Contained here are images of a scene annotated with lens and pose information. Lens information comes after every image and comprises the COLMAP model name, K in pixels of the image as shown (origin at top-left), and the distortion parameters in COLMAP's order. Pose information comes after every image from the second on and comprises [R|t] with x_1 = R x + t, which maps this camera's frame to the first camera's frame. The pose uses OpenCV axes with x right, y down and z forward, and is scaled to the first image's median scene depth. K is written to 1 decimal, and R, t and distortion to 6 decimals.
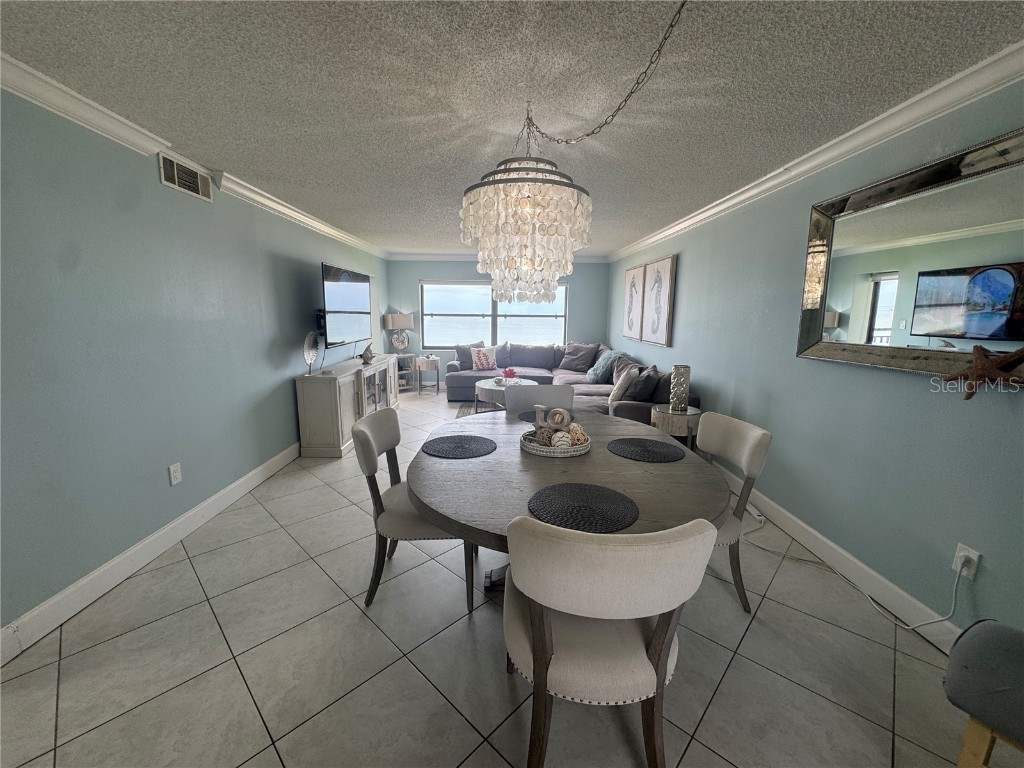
lens RADIAL K [[409.0, 0, 511.6], [0, 409.0, 382.0], [0, 0, 1]] dist [-0.002844, 0.000513]
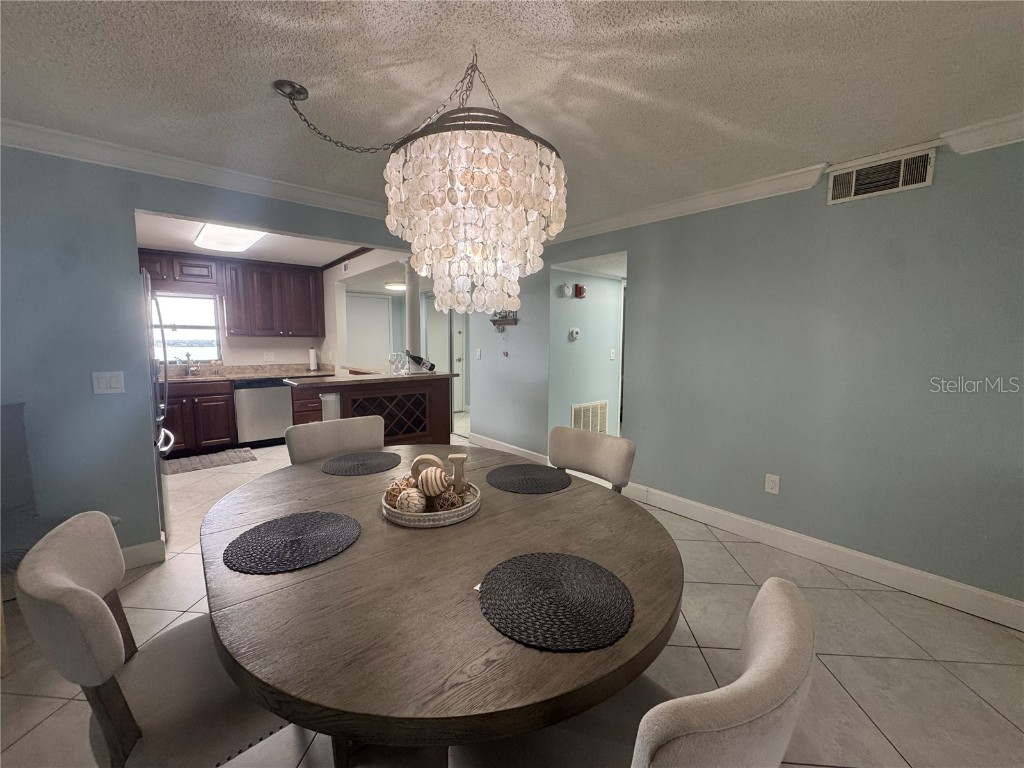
lens RADIAL K [[406.7, 0, 508.1], [0, 406.7, 386.8], [0, 0, 1]] dist [-0.000225, 0.000145]
pose [[-0.779151, 0.060803, -0.623880, 0.157601], [-0.114425, 0.964765, 0.236928, -0.083735], [0.616304, 0.255990, -0.744741, 0.554635]]
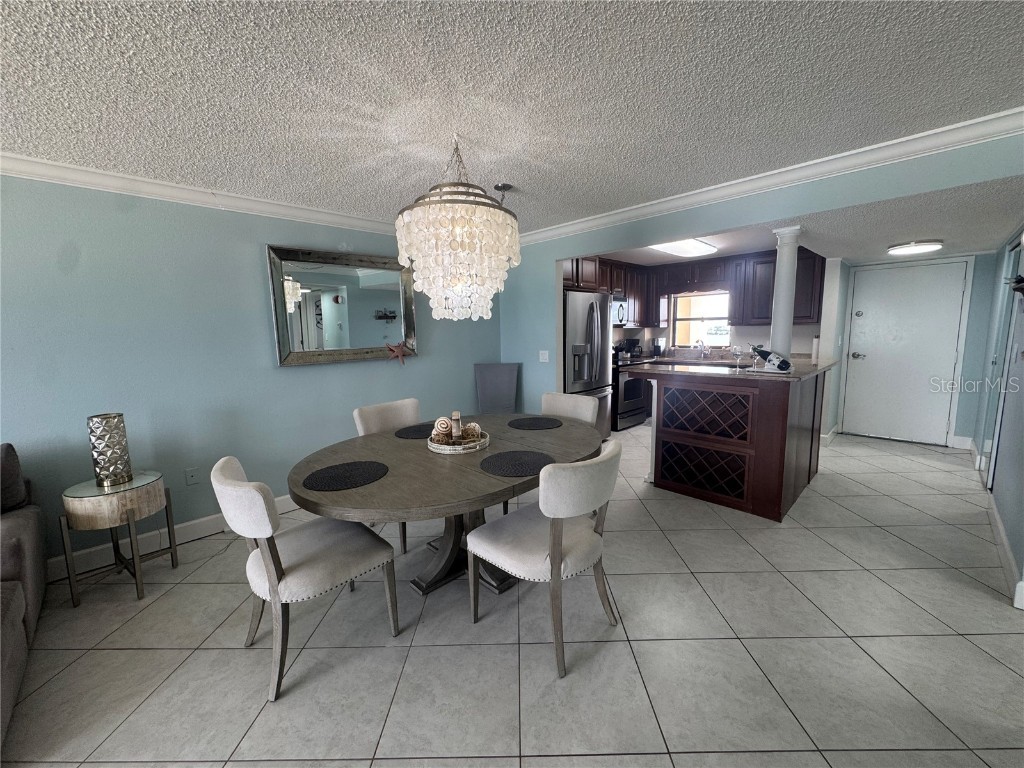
lens RADIAL K [[409.0, 0, 511.6], [0, 409.0, 382.0], [0, 0, 1]] dist [-0.002844, 0.000513]
pose [[-0.681702, -0.086868, 0.726455, -0.284054], [0.136834, 0.960268, 0.243232, -0.094318], [-0.718720, 0.265216, -0.642730, 0.557617]]
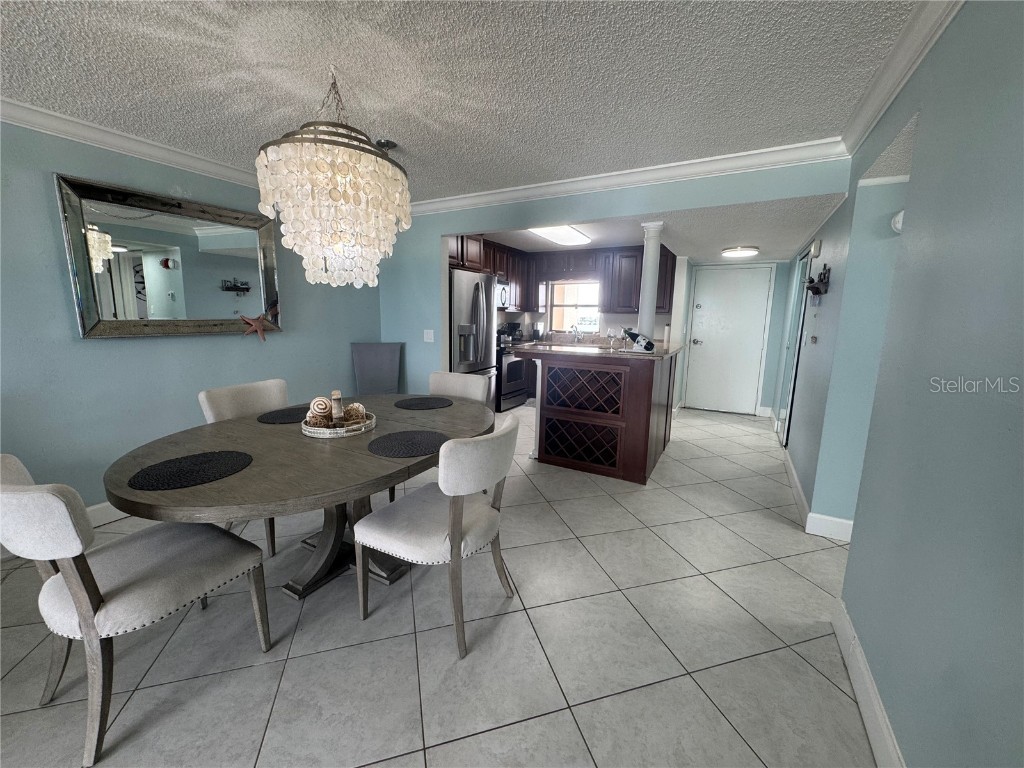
lens RADIAL K [[409.0, 0, 511.6], [0, 409.0, 382.0], [0, 0, 1]] dist [-0.002844, 0.000513]
pose [[-0.864233, -0.103211, 0.492391, -0.264973], [0.060446, 0.950338, 0.305295, -0.083010], [-0.499447, 0.293609, -0.815074, 0.558317]]
